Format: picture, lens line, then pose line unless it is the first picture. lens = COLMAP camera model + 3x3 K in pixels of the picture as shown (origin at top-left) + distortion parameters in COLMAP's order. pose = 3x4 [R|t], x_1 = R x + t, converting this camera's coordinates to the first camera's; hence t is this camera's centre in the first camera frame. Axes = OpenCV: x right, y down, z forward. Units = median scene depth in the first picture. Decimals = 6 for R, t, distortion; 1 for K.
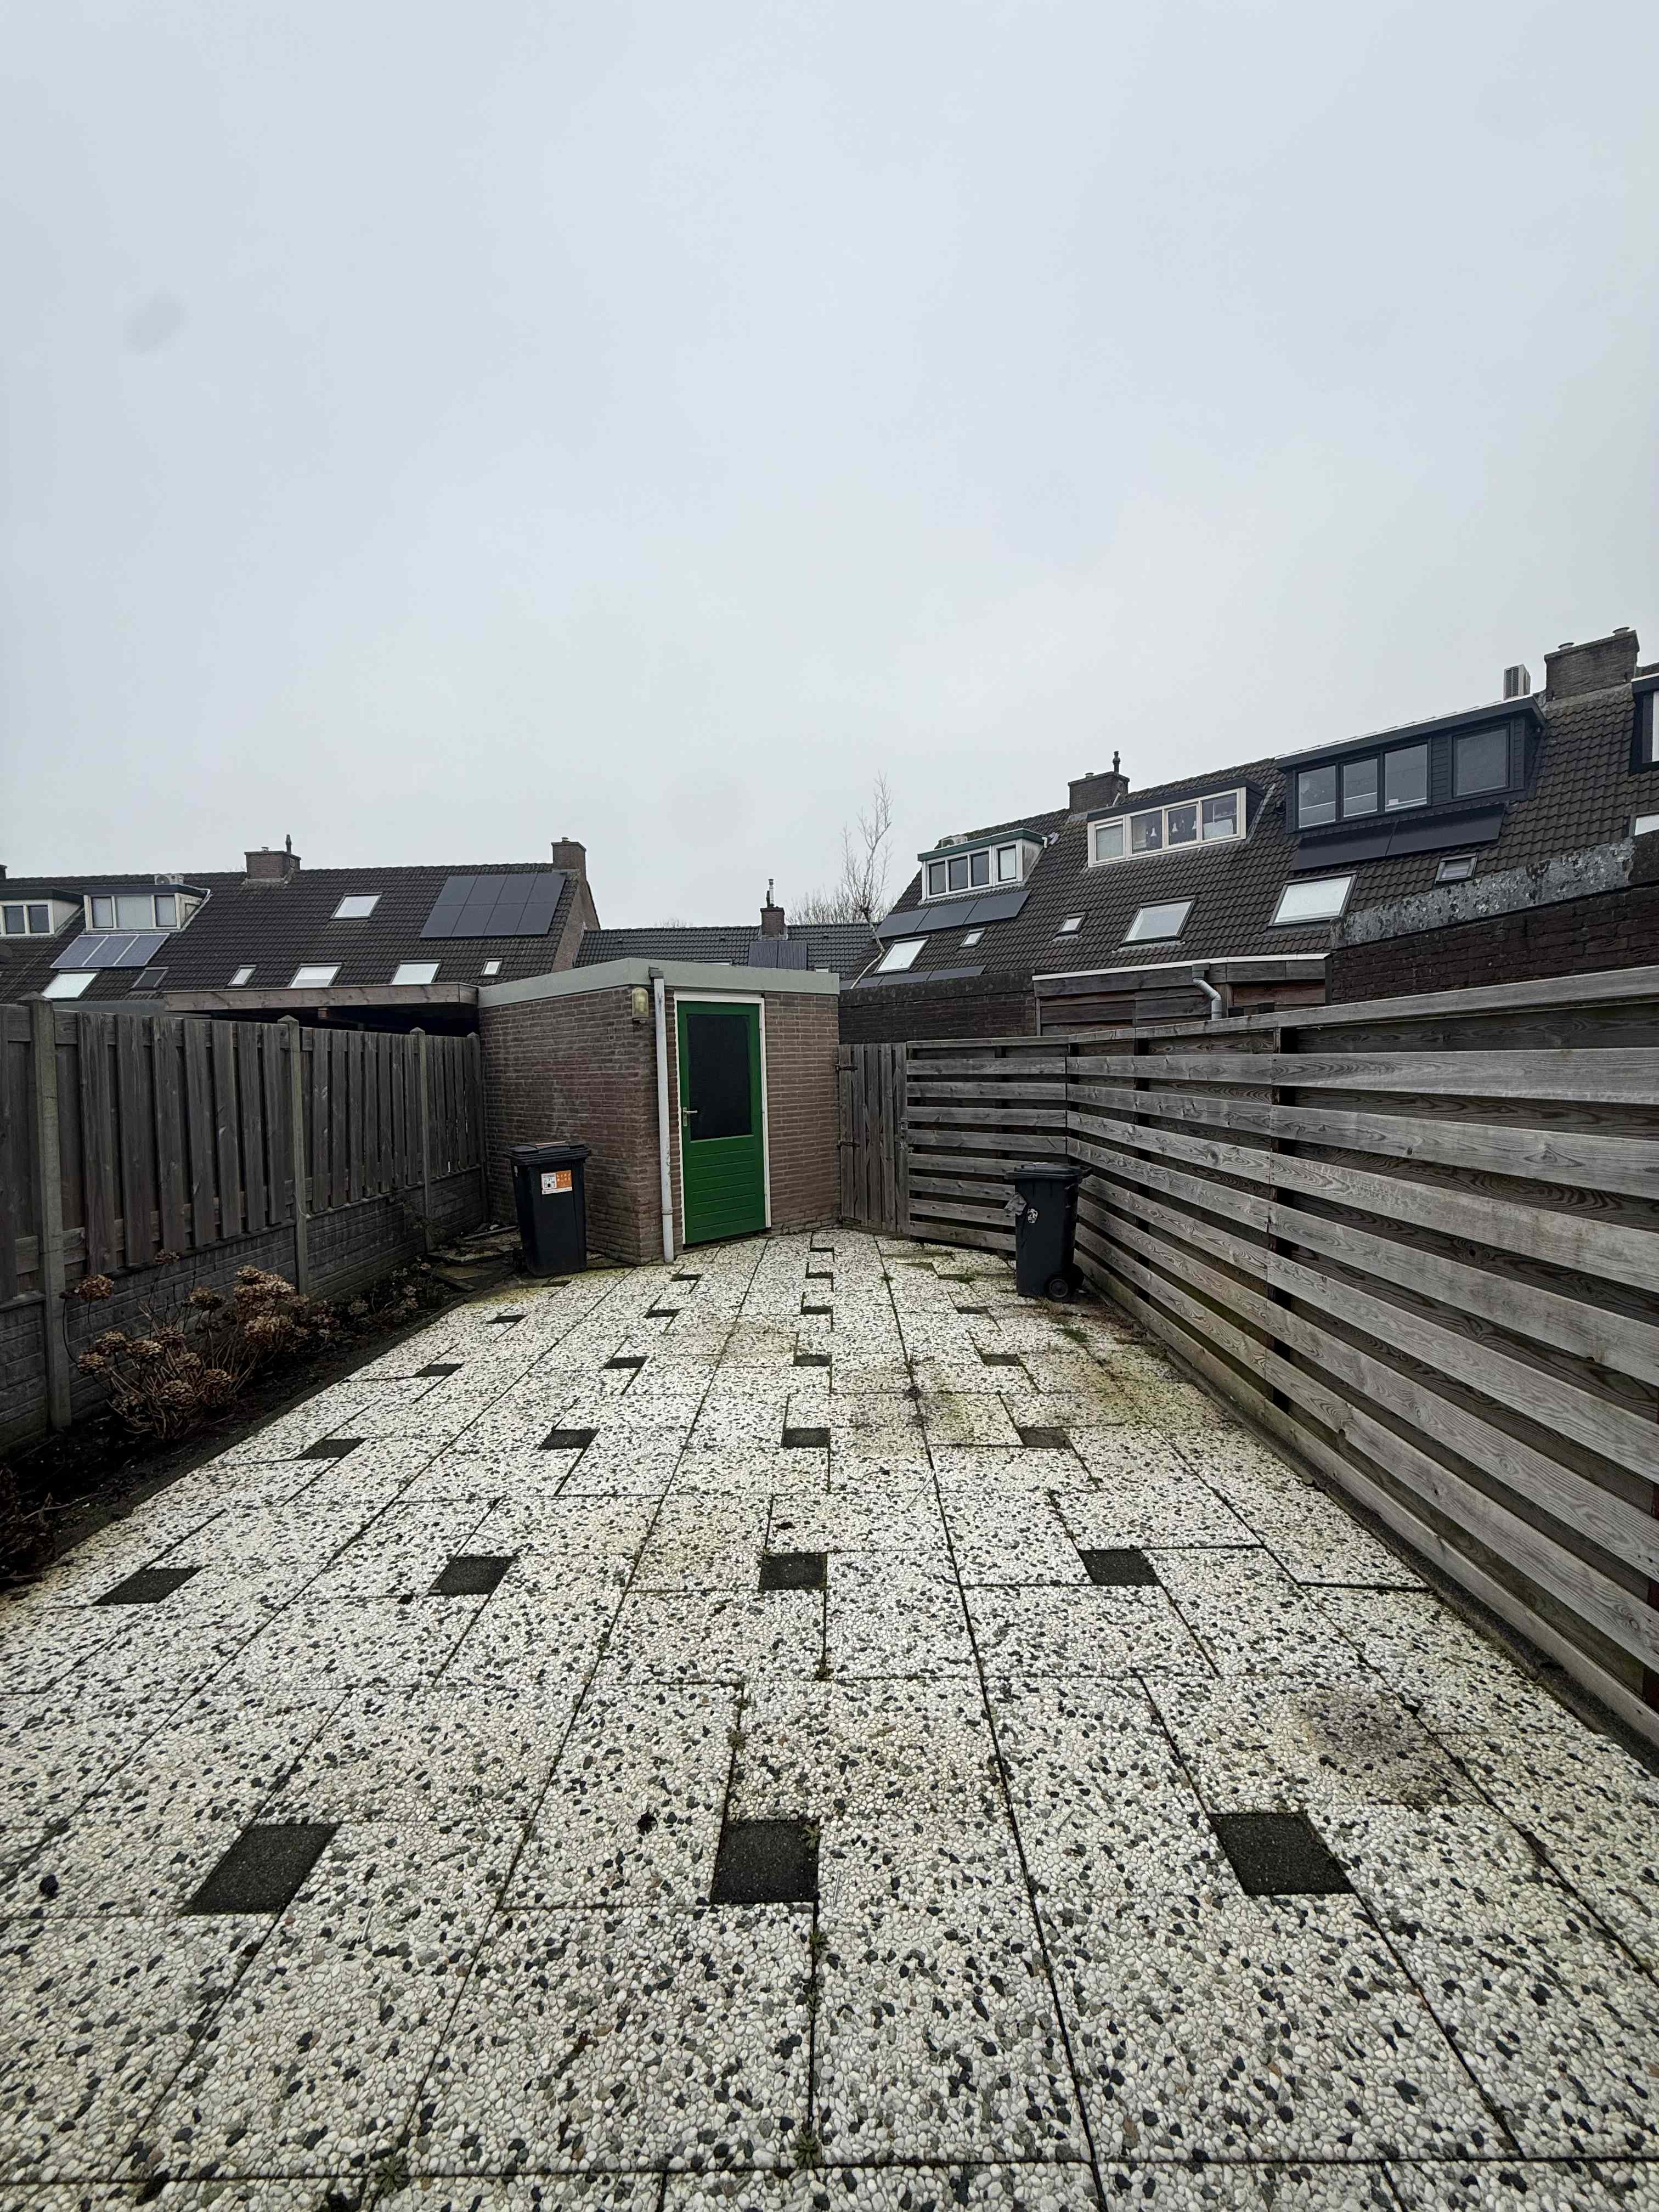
lens RADIAL K [[889.8, 0, 831.0], [0, 889.8, 1107.1], [0, 0, 1]] dist [0.000820, 0.000067]
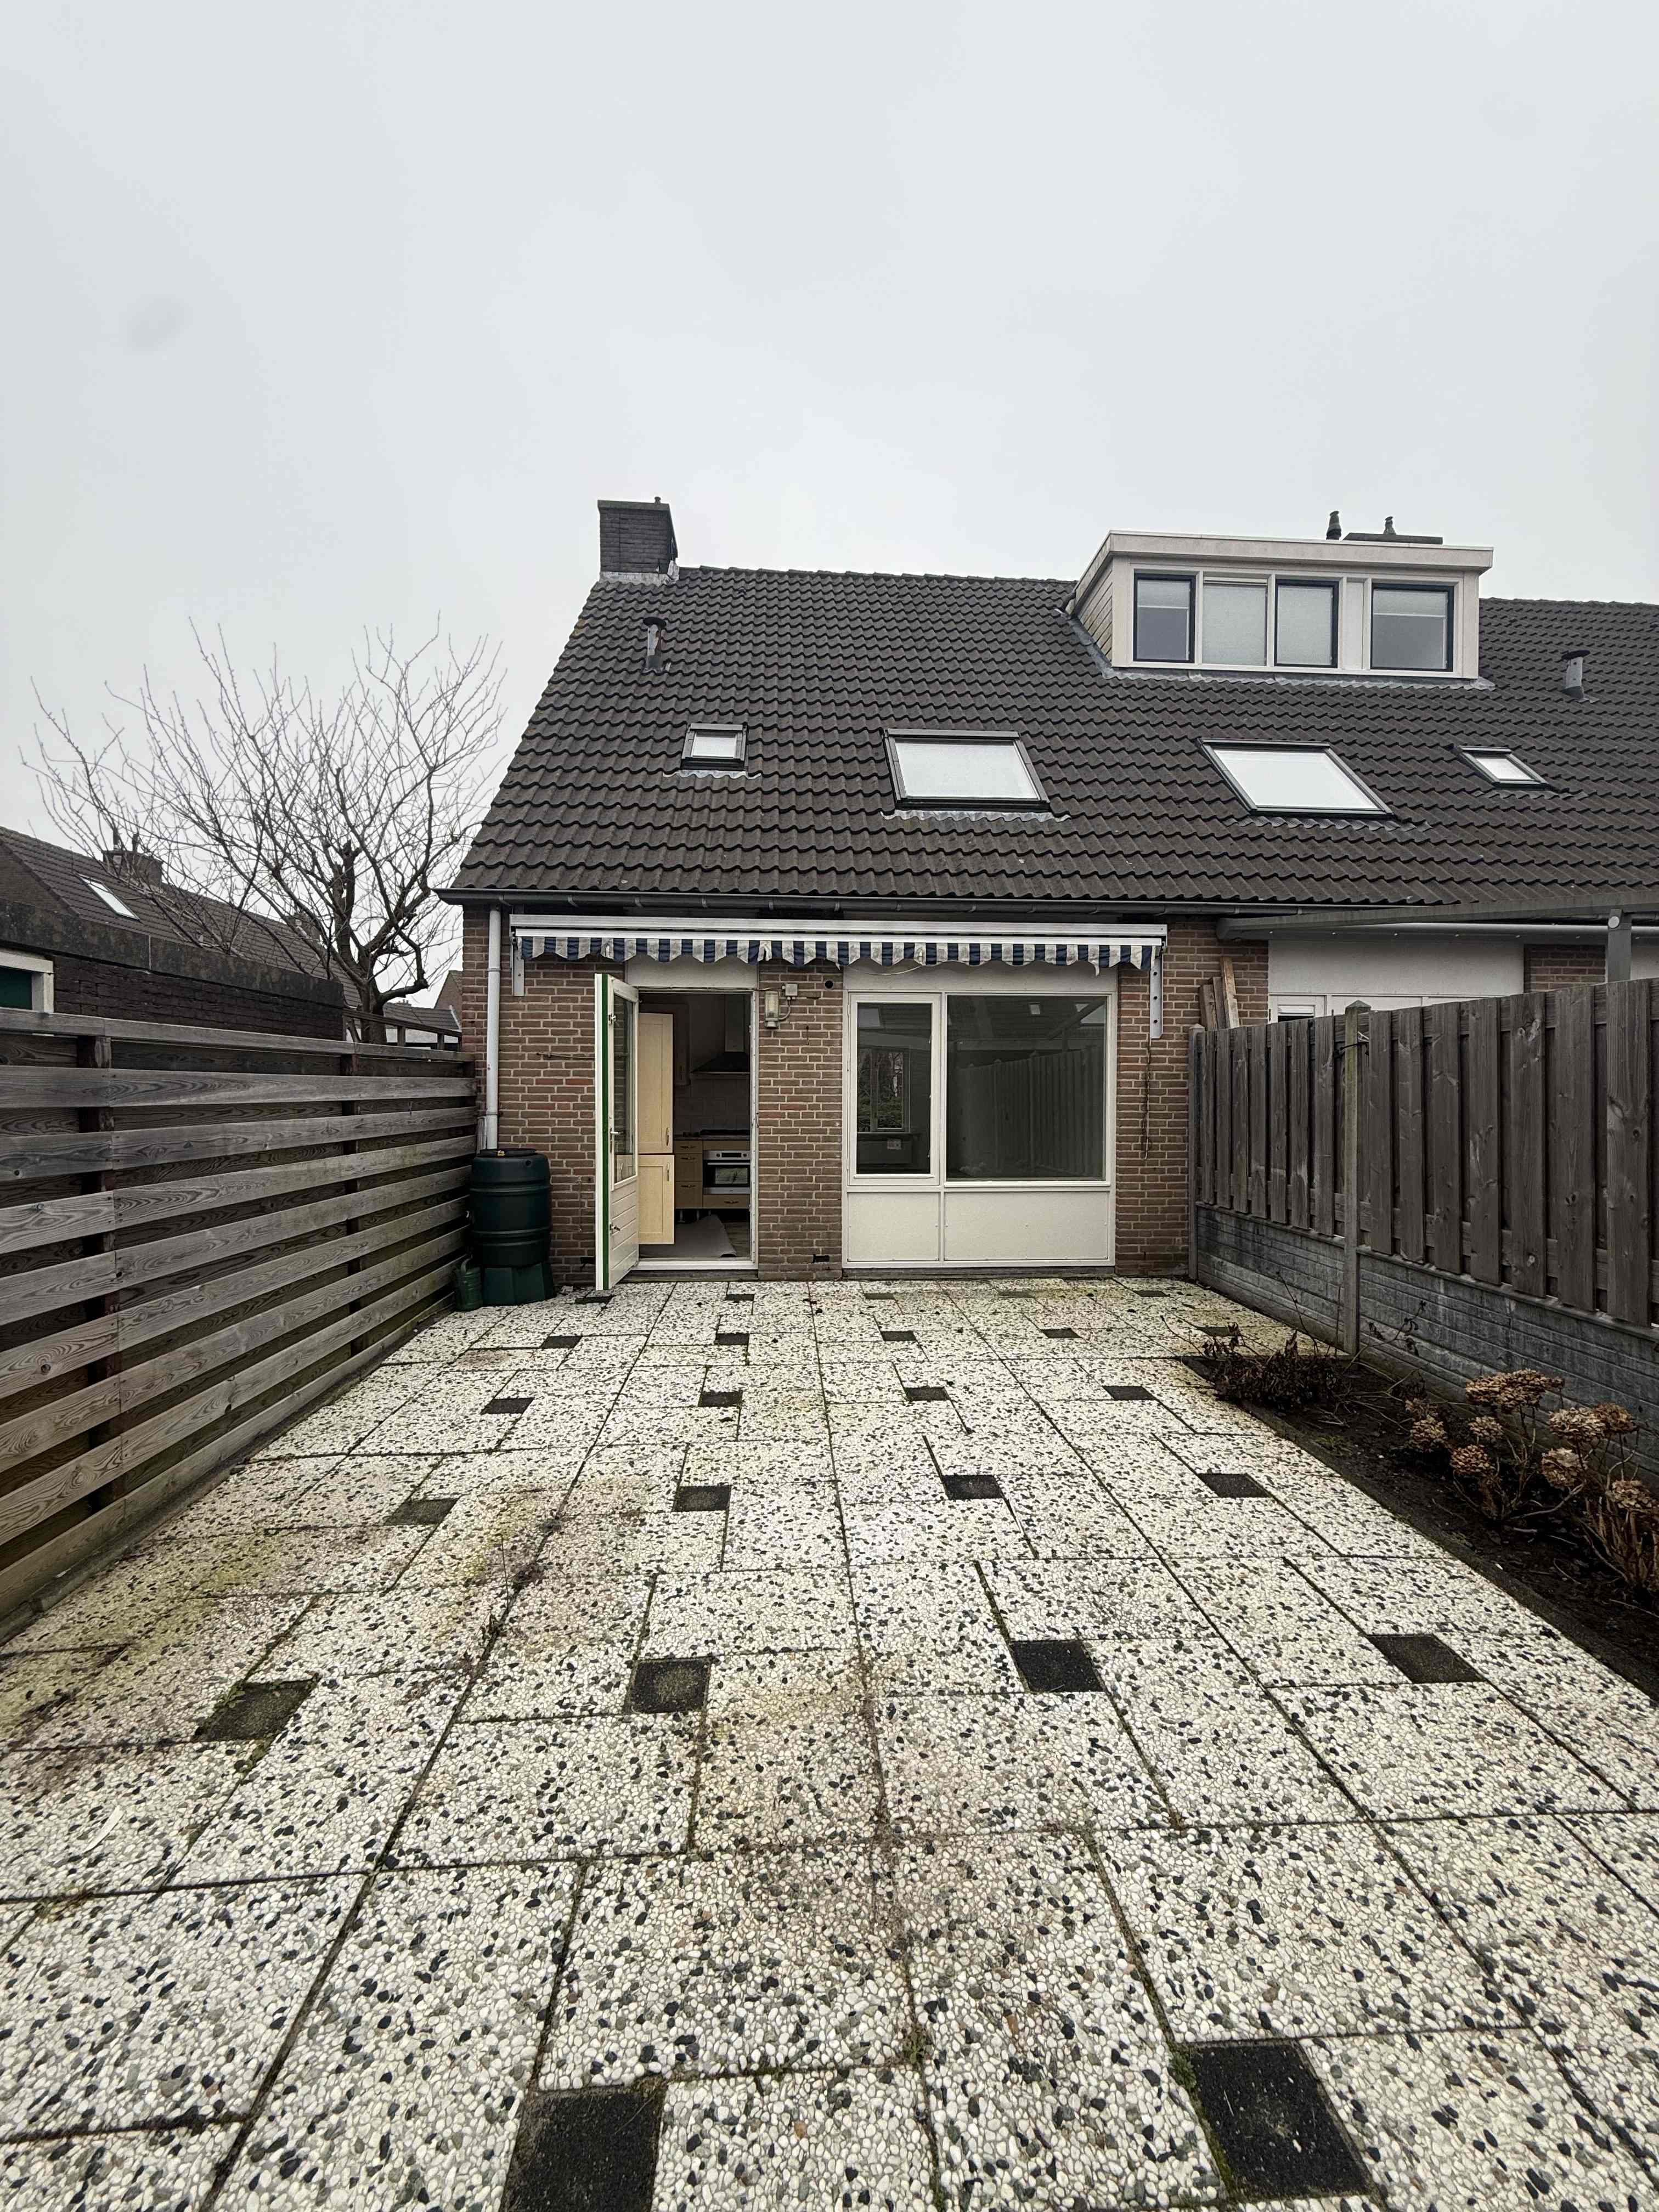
lens RADIAL K [[889.8, 0, 835.4], [0, 889.8, 1093.9], [0, 0, 1]] dist [0.000820, 0.000067]
pose [[-0.997276, 0.022495, -0.070239, -0.092443], [0.018458, 0.998169, 0.057602, -0.062062], [0.071407, 0.056149, -0.995866, 1.620890]]
